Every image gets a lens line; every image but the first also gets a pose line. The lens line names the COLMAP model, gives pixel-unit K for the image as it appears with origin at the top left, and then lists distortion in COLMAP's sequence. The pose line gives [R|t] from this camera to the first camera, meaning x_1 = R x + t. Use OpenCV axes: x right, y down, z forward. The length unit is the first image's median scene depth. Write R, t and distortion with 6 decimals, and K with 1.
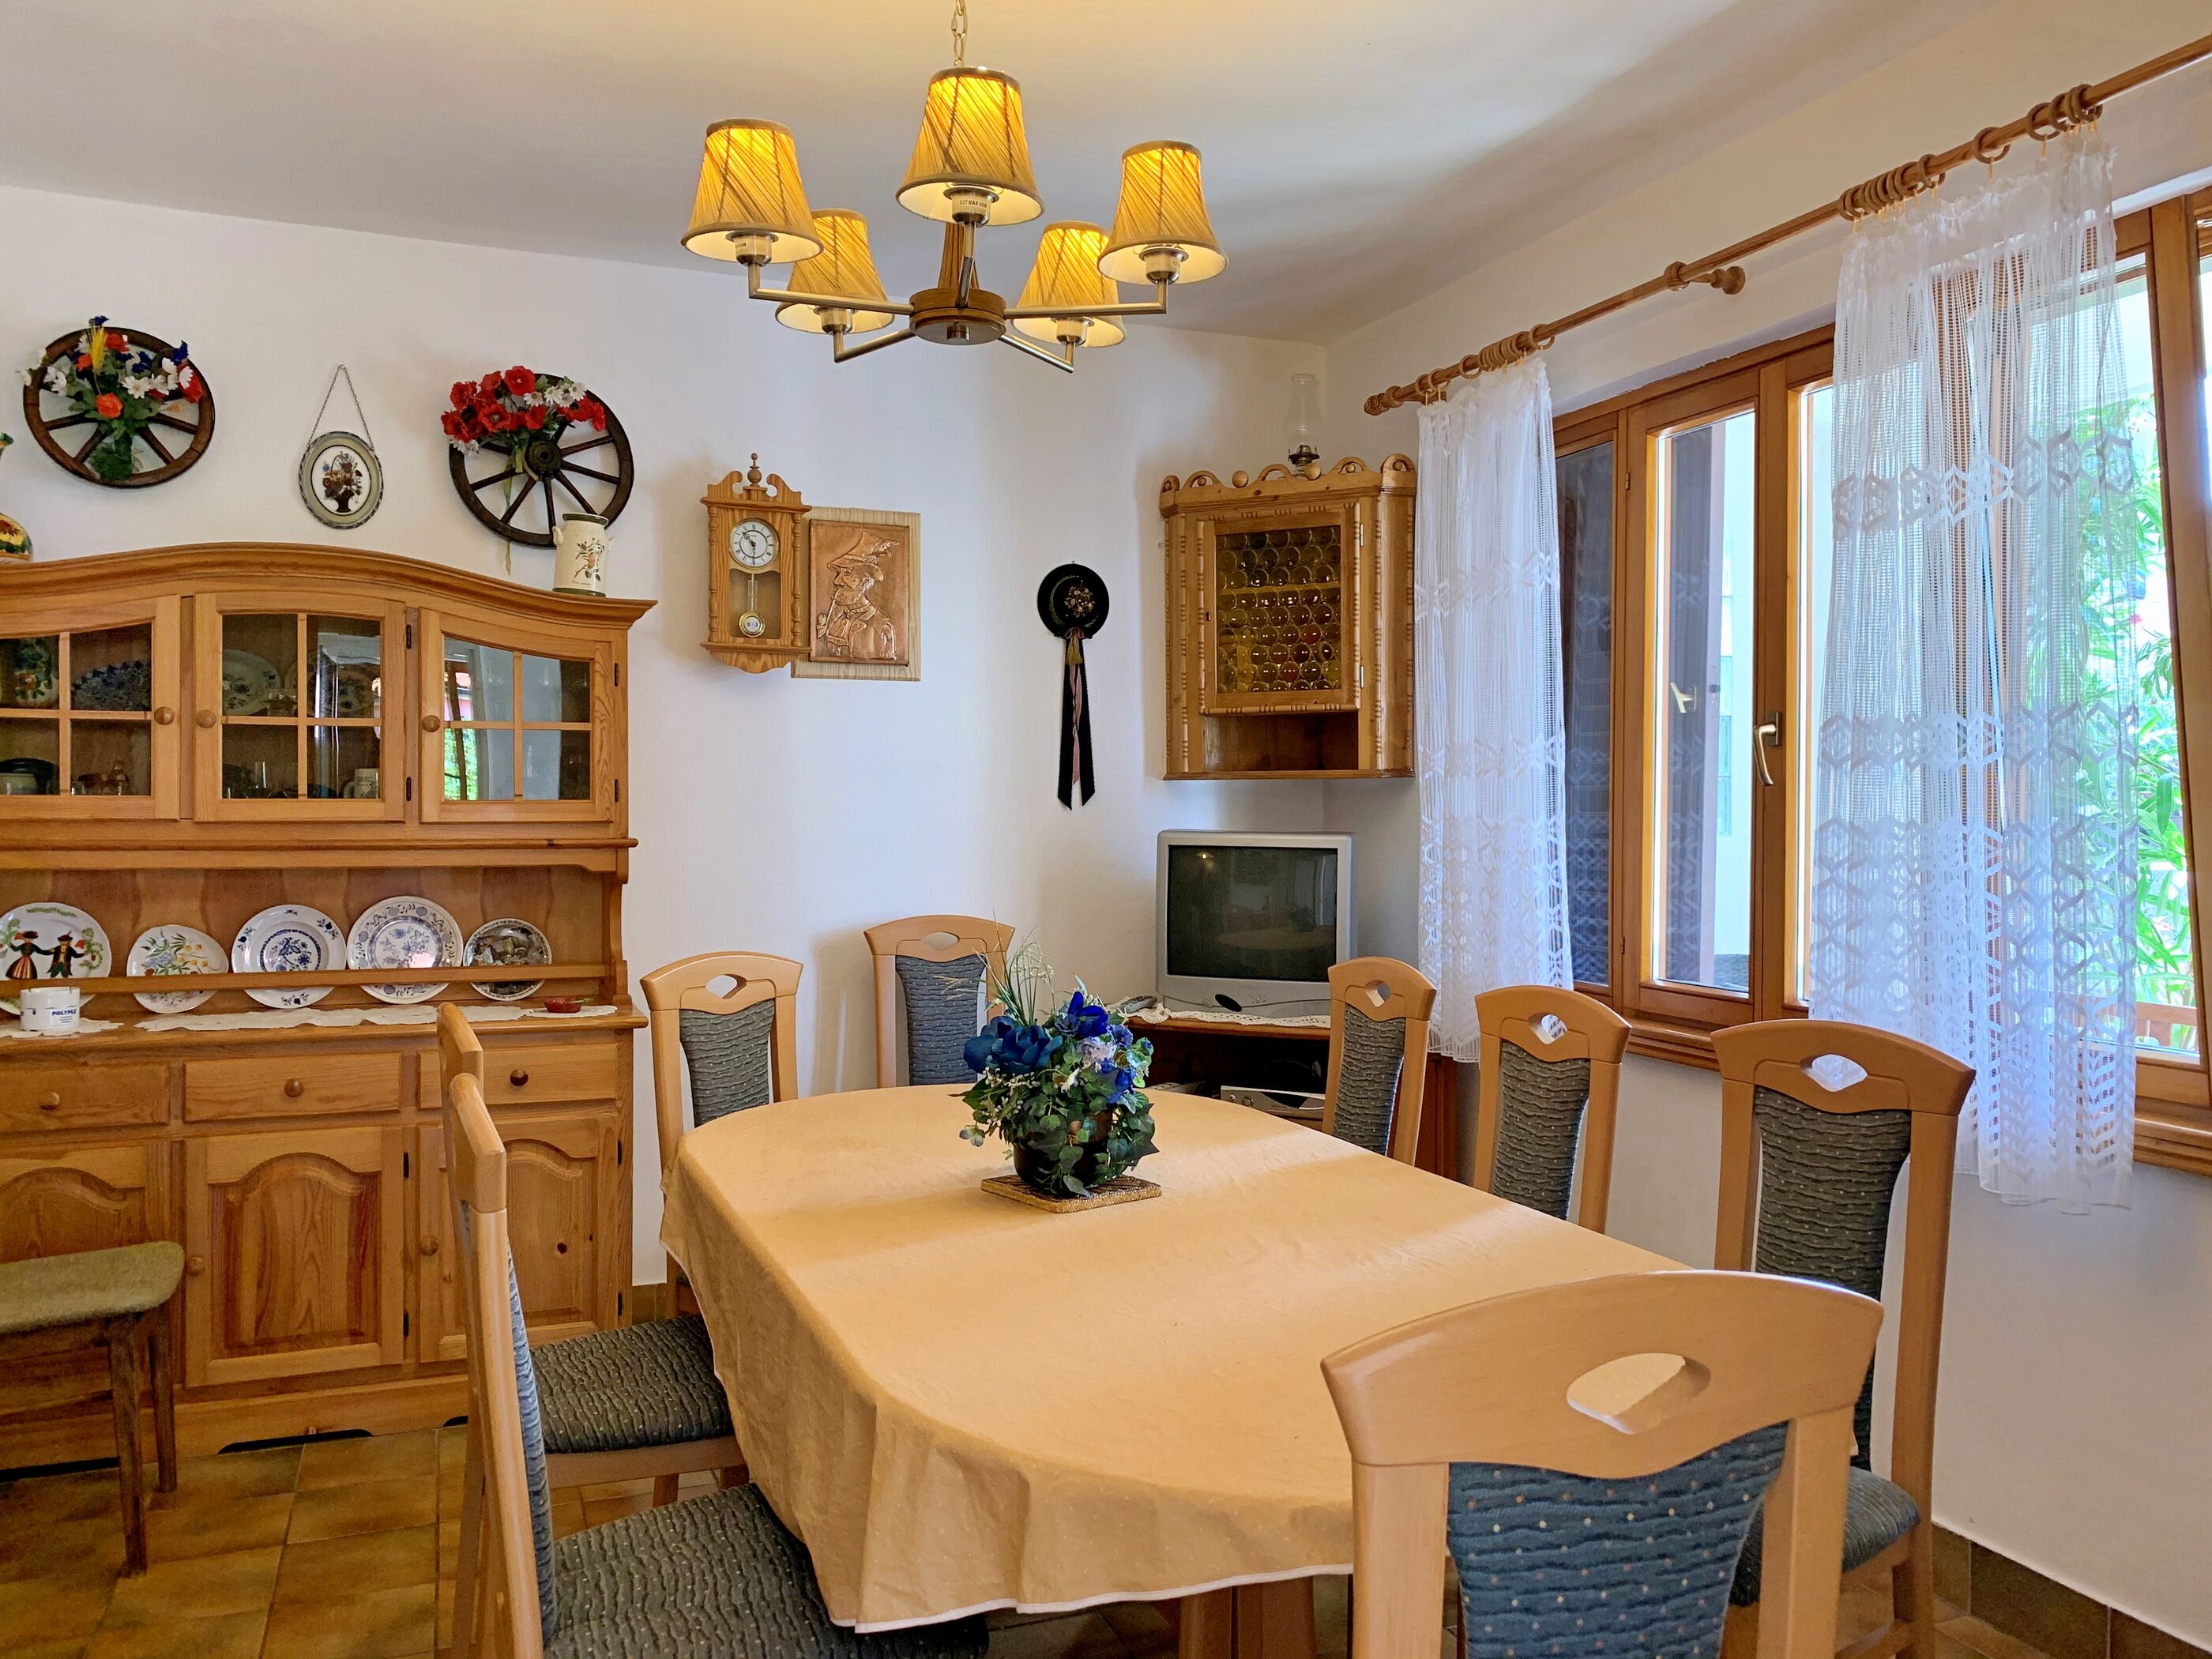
lens RADIAL K [[1692.9, 0, 1082.8], [0, 1692.9, 841.8], [0, 0, 1]] dist [0.022429, -0.025677]
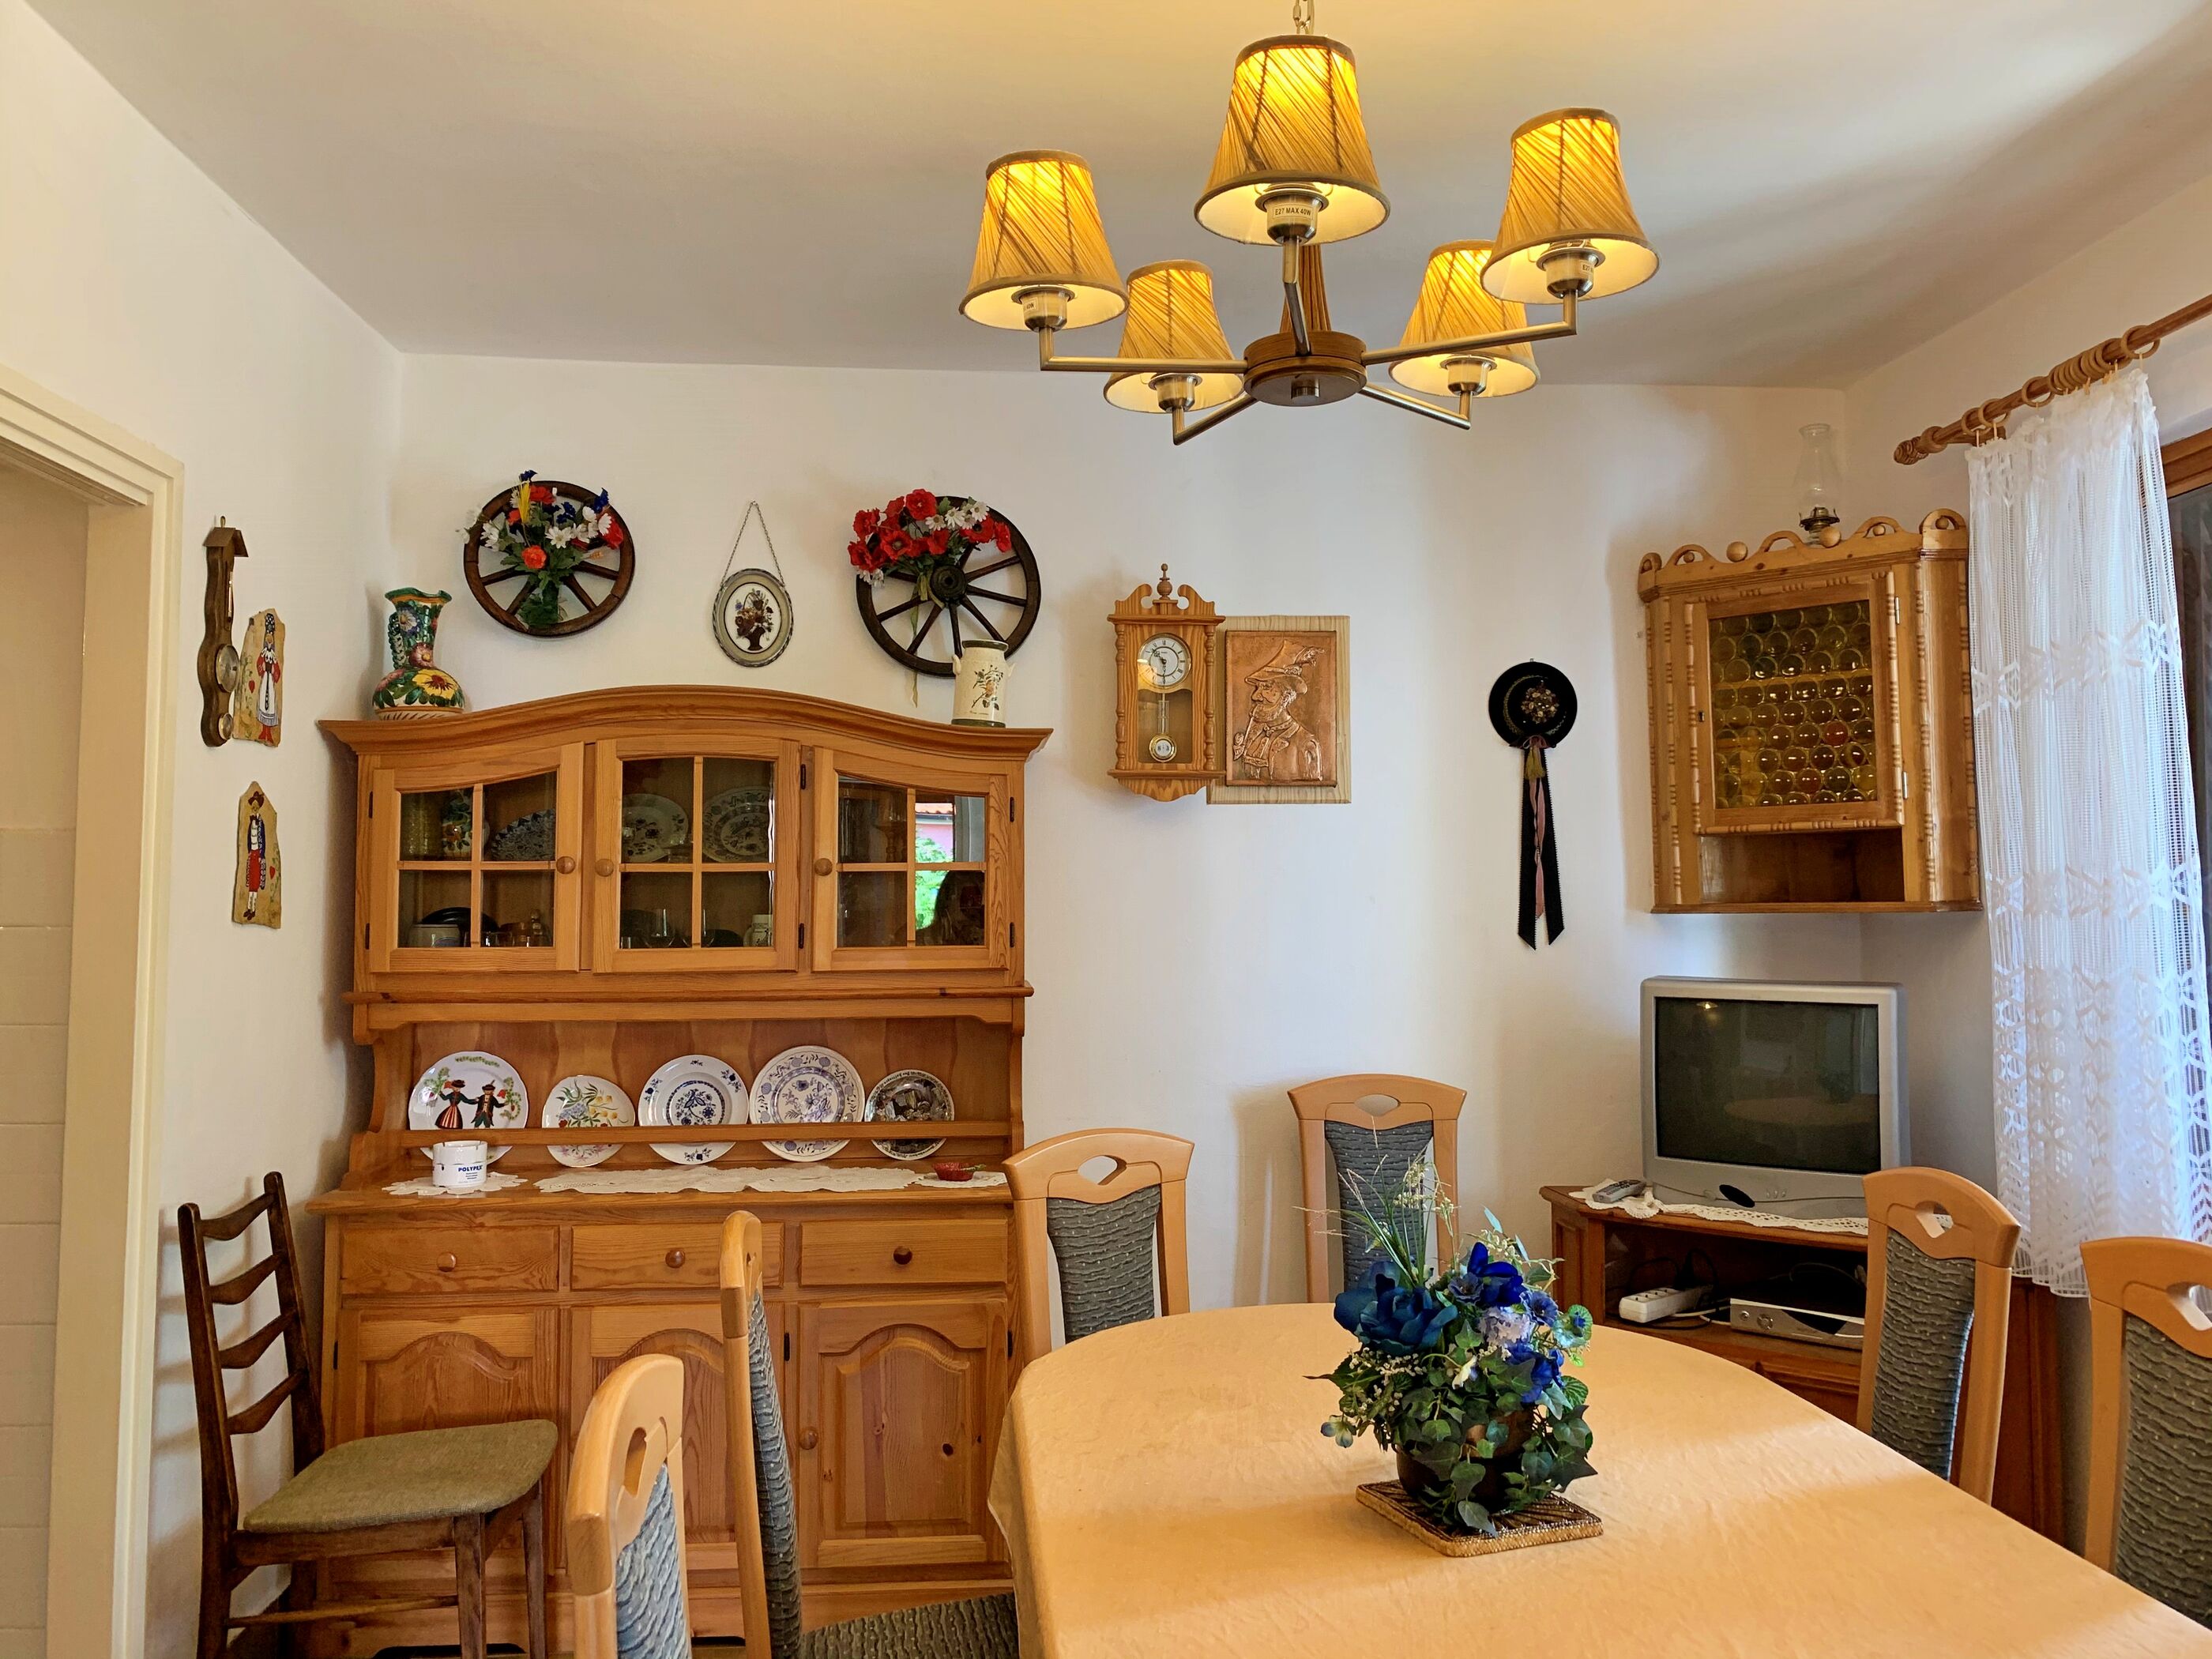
lens RADIAL K [[1692.9, 0, 1105.6], [0, 1692.9, 823.4], [0, 0, 1]] dist [0.022429, -0.025677]
pose [[0.958770, -0.022407, -0.283298, 0.033825], [0.002095, 0.997417, -0.071798, -0.025520], [0.284175, 0.068244, 0.956341, 0.140797]]
